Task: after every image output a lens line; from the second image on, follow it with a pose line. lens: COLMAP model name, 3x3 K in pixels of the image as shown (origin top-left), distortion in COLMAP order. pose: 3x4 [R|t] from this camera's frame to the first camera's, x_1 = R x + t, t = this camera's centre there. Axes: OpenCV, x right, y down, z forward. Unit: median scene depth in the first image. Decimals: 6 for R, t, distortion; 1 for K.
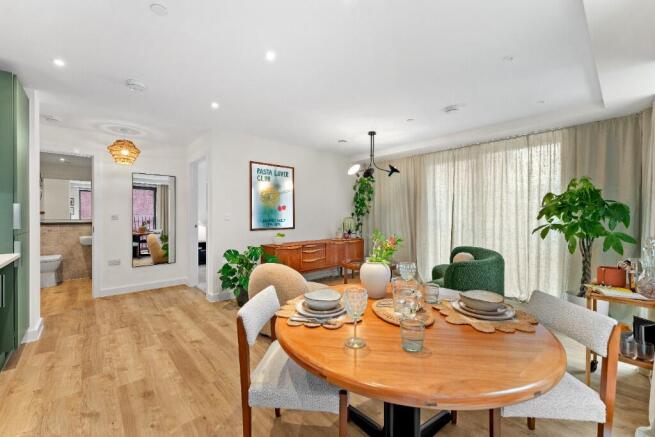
lens RADIAL K [[270.4, 0, 328.3], [0, 270.4, 216.3], [0, 0, 1]] dist [0.000639, -0.000026]
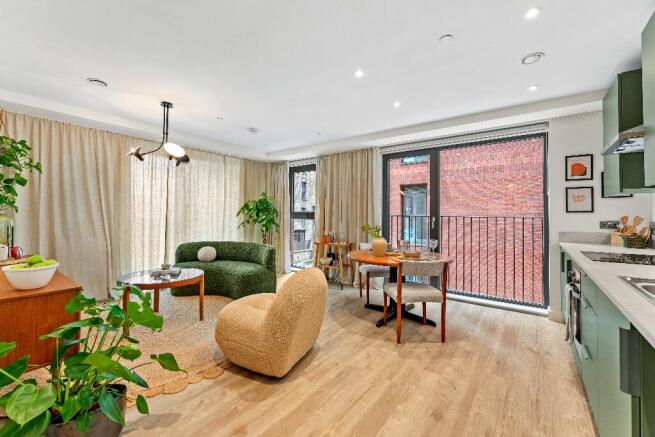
lens RADIAL K [[276.9, 0, 326.4], [0, 276.9, 209.4], [0, 0, 1]] dist [0.002141, 0.000085]
pose [[-0.197412, 0.019289, 0.980131, -1.215205], [-0.010646, 0.999705, -0.021819, 0.001172], [-0.980263, -0.014742, -0.197148, 1.250089]]
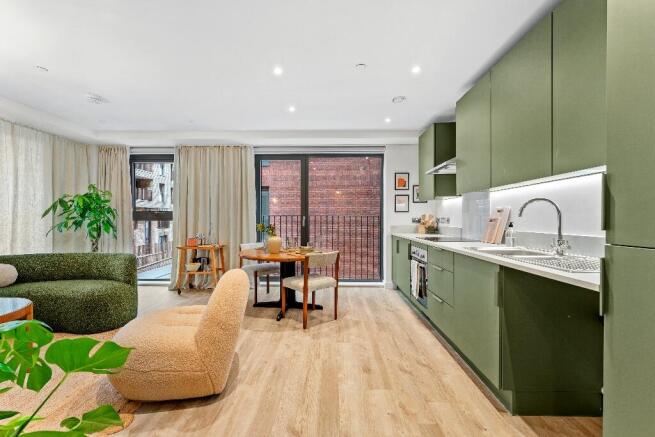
lens RADIAL K [[275.1, 0, 328.1], [0, 275.1, 220.5], [0, 0, 1]] dist [0.002214, 0.000186]
pose [[-0.735680, -0.005980, 0.677303, -1.067047], [-0.002208, 0.999977, 0.006431, 0.021994], [-0.677326, 0.003236, -0.735676, 1.576309]]
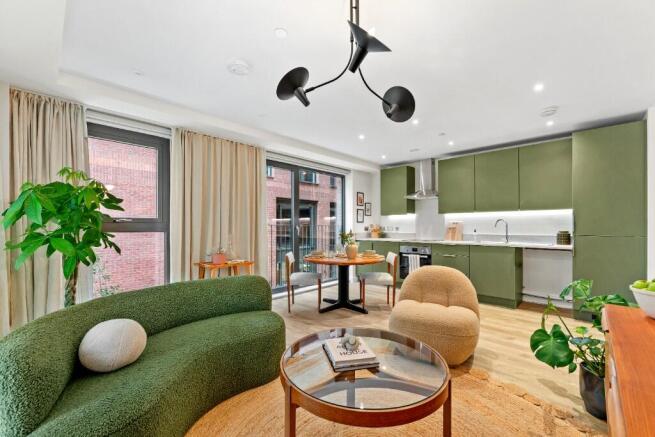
lens RADIAL K [[272.8, 0, 342.2], [0, 272.8, 225.1], [0, 0, 1]] dist [-0.000072, -0.000011]
pose [[-0.994200, -0.002439, -0.107515, 0.357835], [-0.002274, 0.999996, -0.001657, 0.003894], [0.107518, -0.001403, -0.994202, 2.337029]]
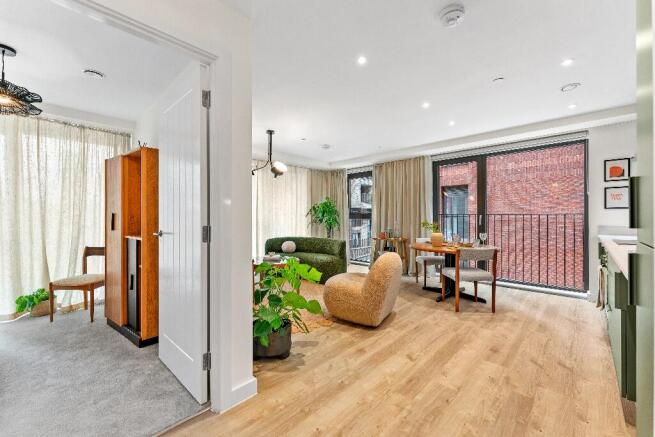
lens RADIAL K [[270.4, 0, 328.3], [0, 270.4, 216.3], [0, 0, 1]] dist [0.000639, -0.000026]
pose [[-0.083814, 0.003080, 0.996477, -1.521825], [0.000705, 0.999995, -0.003031, 0.019138], [-0.996481, 0.000448, -0.083815, 1.528360]]
